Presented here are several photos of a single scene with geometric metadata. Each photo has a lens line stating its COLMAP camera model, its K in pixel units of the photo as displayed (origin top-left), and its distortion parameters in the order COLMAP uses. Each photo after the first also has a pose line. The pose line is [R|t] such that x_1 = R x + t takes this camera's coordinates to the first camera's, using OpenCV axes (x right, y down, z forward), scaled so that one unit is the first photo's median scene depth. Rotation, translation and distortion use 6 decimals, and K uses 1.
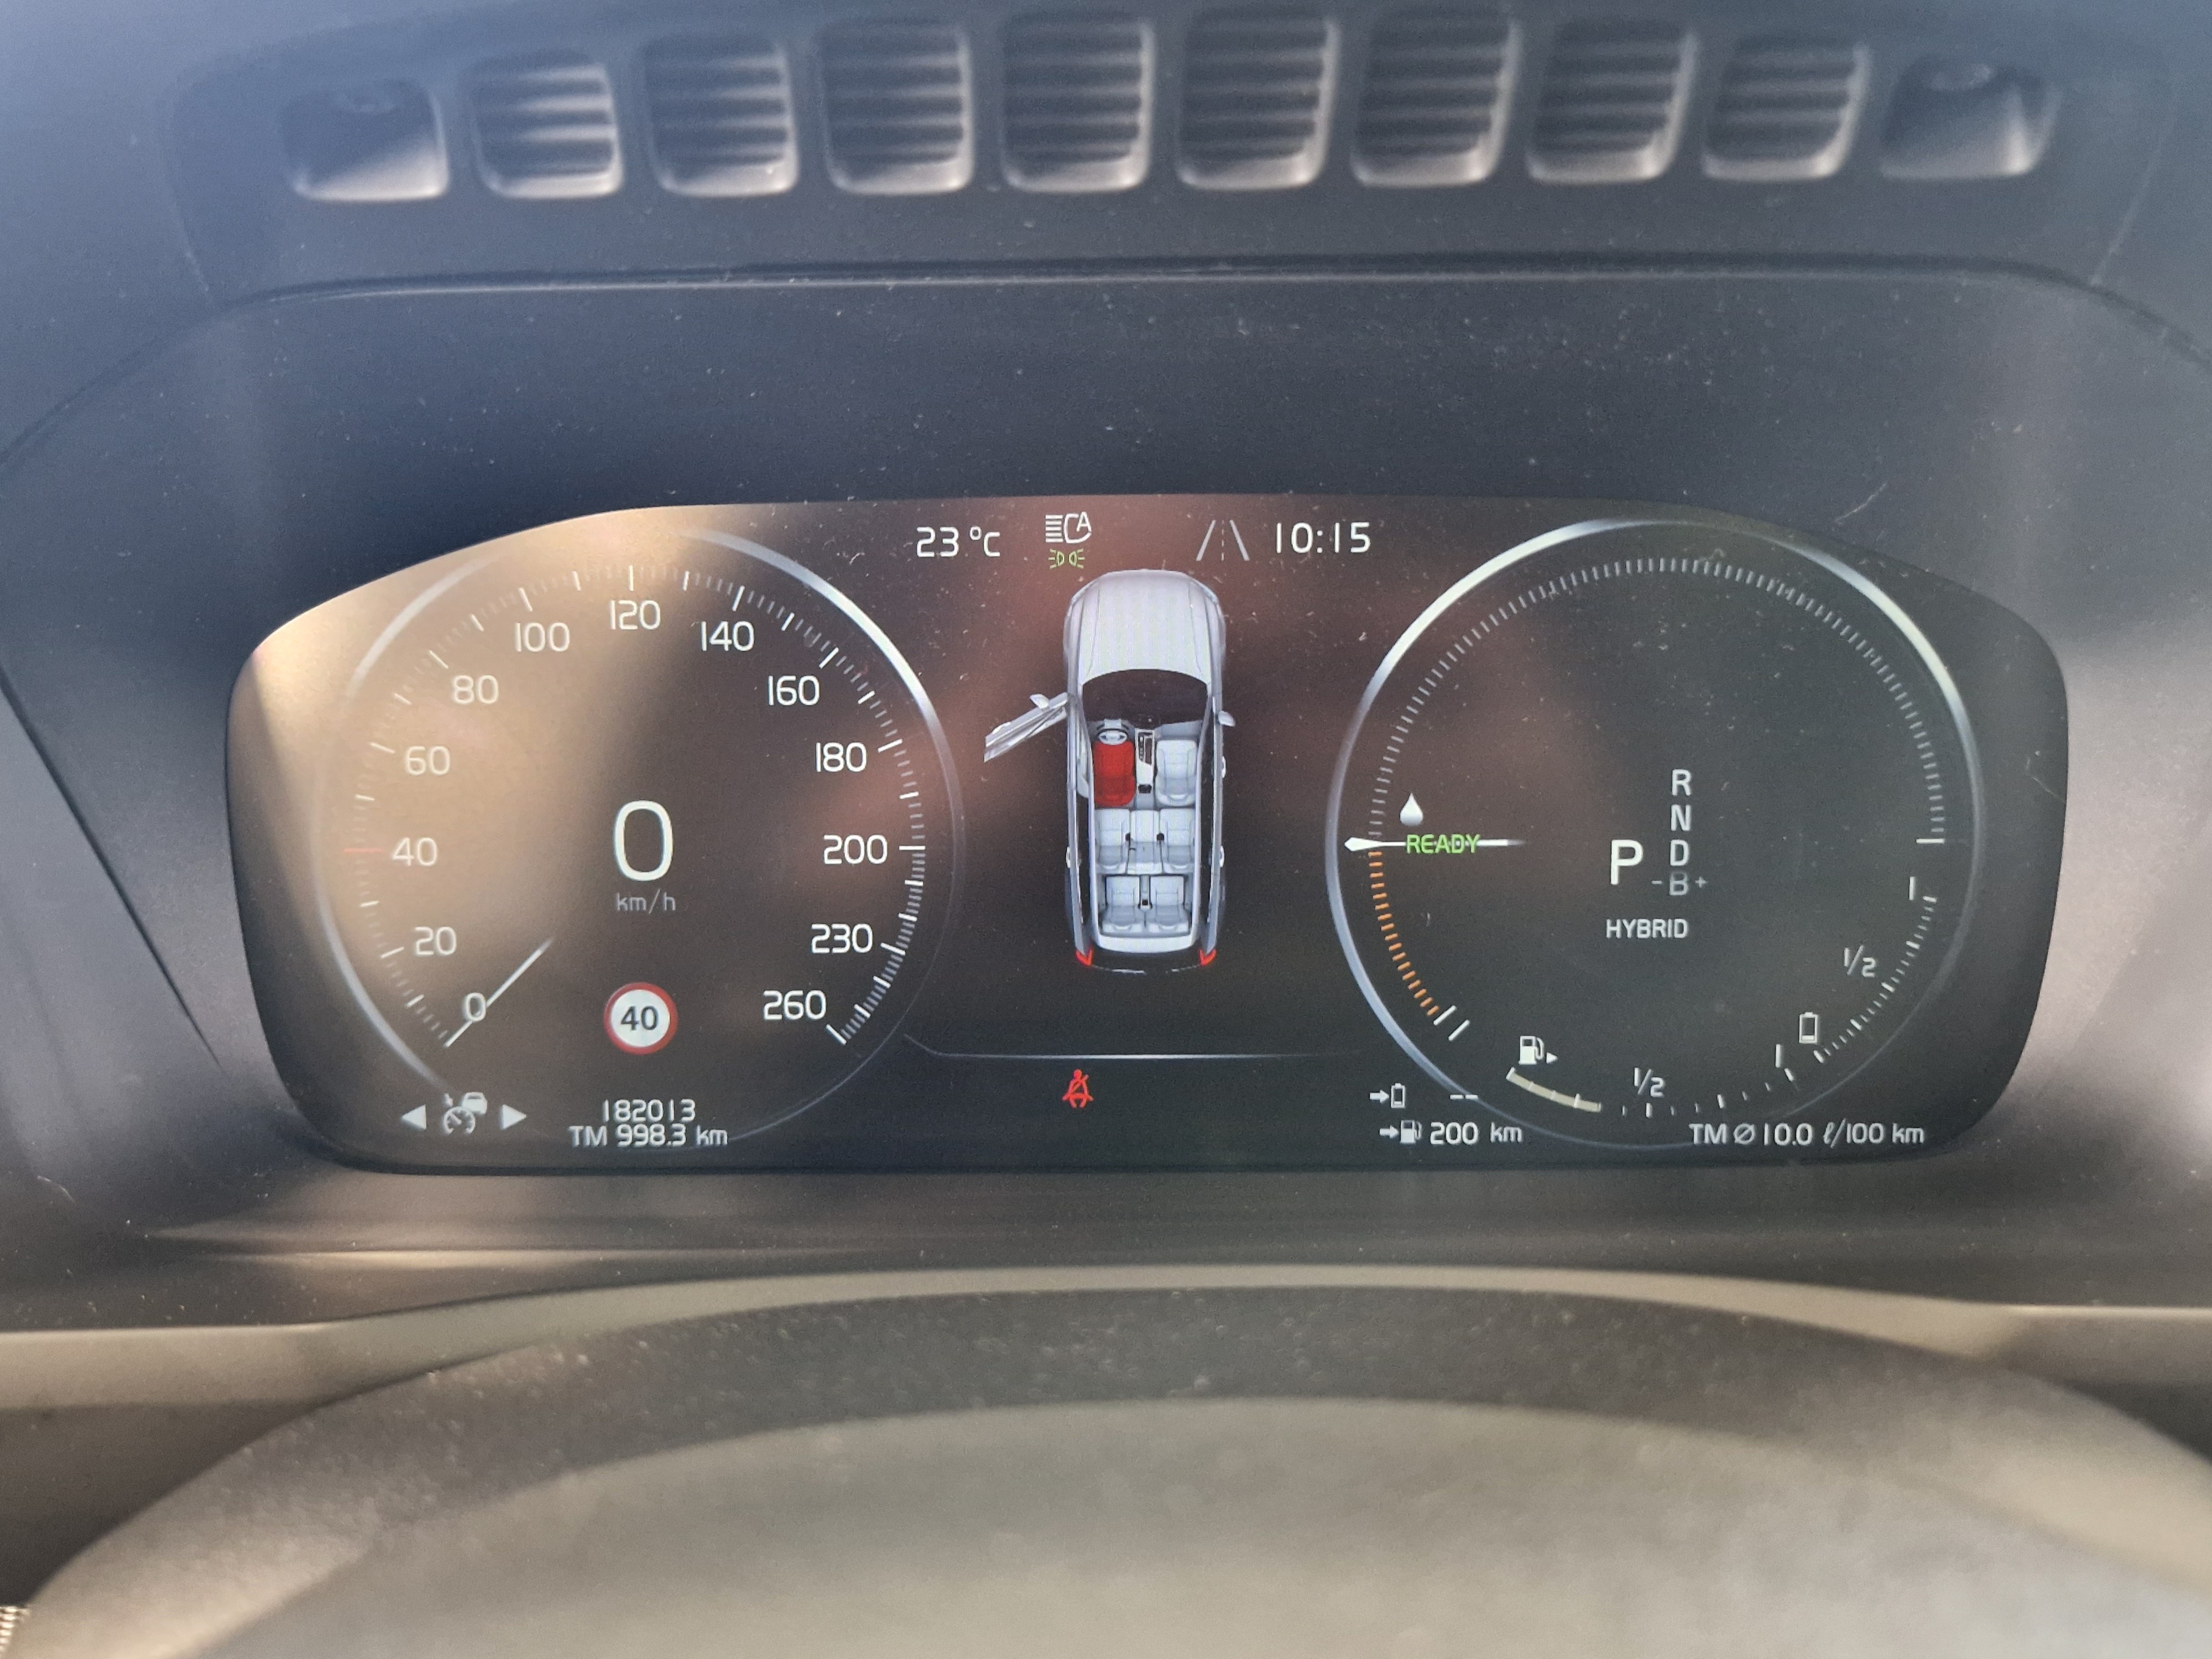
lens RADIAL K [[1927.7, 0, 1105.7], [0, 1927.7, 837.0], [0, 0, 1]] dist [0.054065, -0.052774]
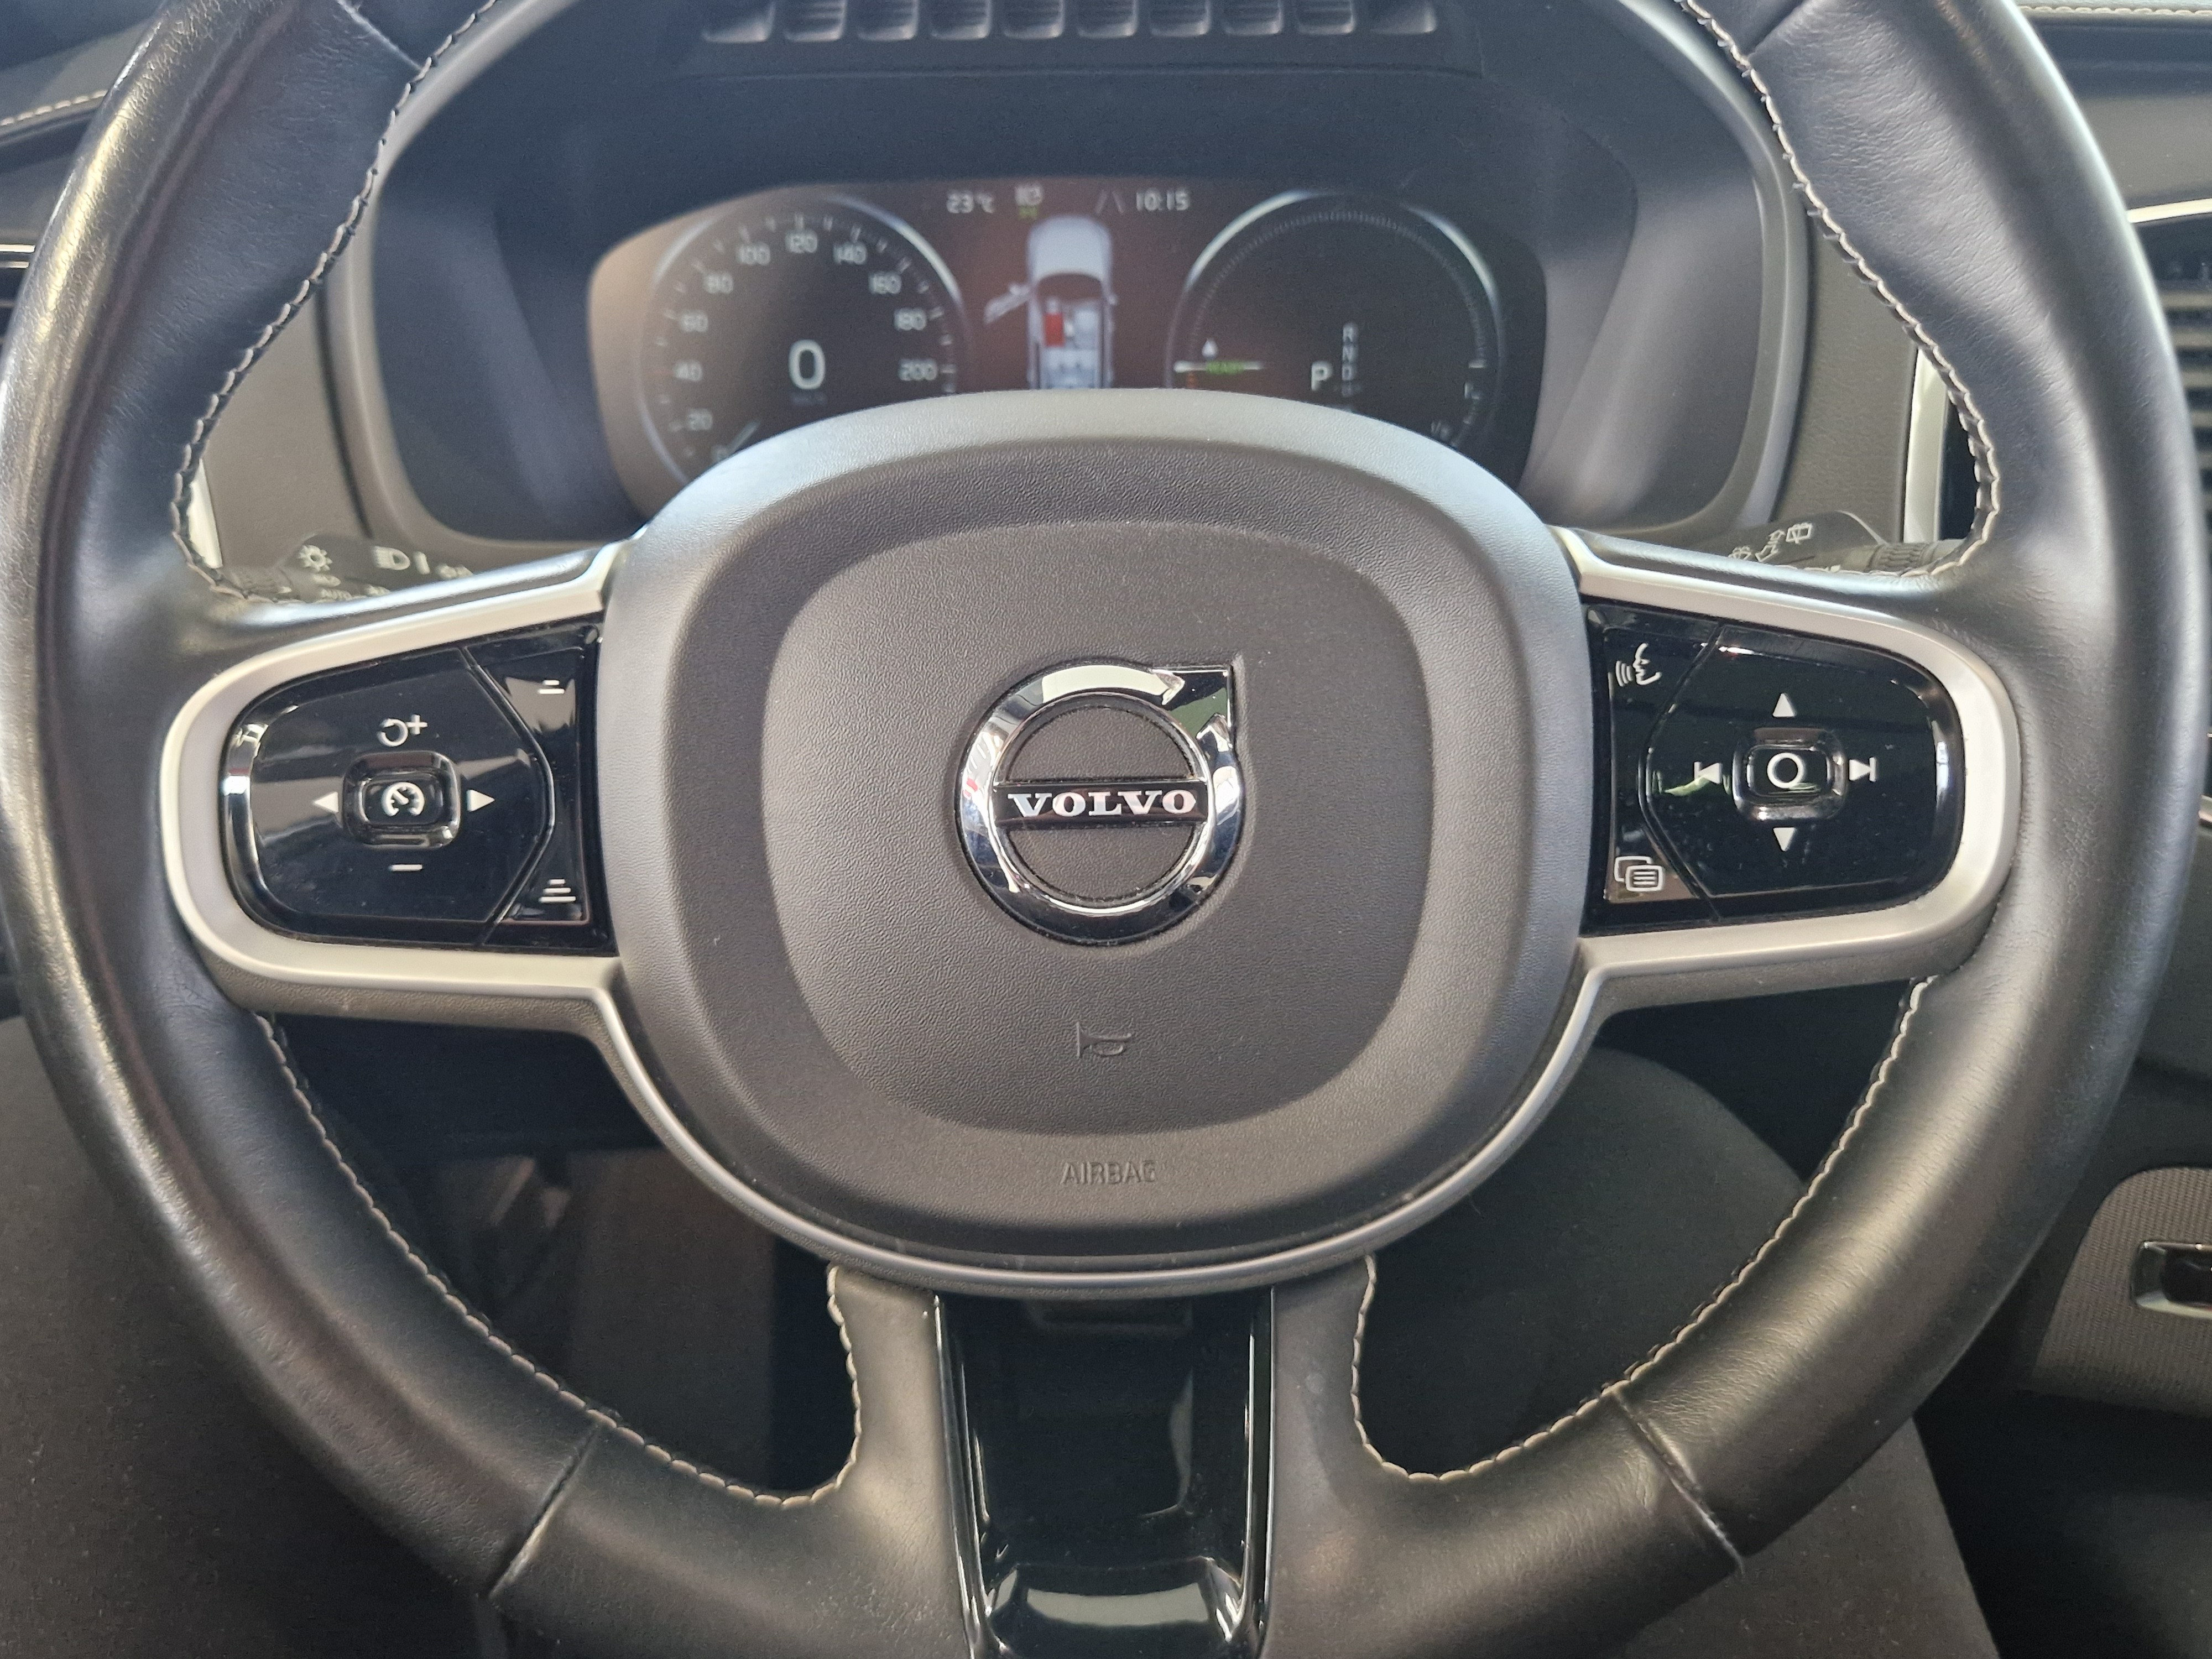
lens RADIAL K [[1927.7, 0, 1076.1], [0, 1927.7, 805.6], [0, 0, 1]] dist [0.054065, -0.052774]
pose [[0.999938, -0.001880, 0.010933, 0.004737], [0.000505, 0.992234, 0.124384, 0.198077], [-0.011082, -0.124371, 0.992174, -0.963812]]
